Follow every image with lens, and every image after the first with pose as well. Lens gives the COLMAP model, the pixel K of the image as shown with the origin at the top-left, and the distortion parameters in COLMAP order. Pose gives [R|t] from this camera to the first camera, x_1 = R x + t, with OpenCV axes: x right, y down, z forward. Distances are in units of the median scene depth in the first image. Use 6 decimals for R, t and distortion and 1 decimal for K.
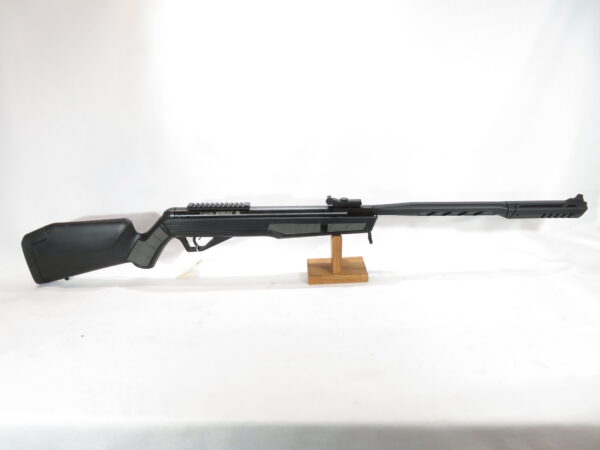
lens RADIAL K [[490.9, 0, 300.0], [0, 490.9, 225.0], [0, 0, 1]] dist [0.011162, 0.002108]
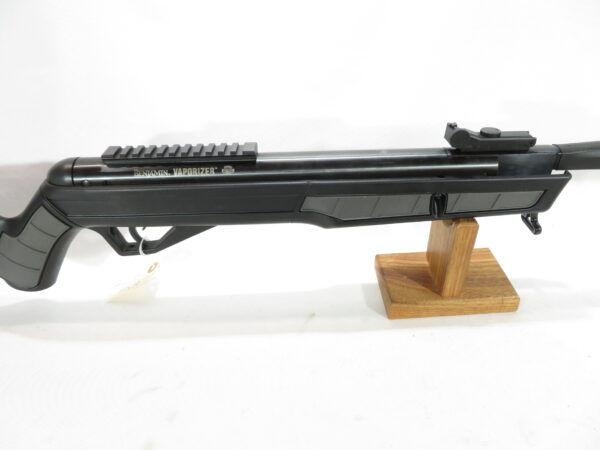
lens RADIAL K [[490.9, 0, 300.0], [0, 490.9, 225.0], [0, 0, 1]] dist [0.011162, 0.002108]
pose [[0.999877, -0.015619, -0.001372, -0.066136], [0.015640, 0.987439, 0.157226, -0.041863], [-0.001101, -0.157228, 0.987562, 0.580178]]
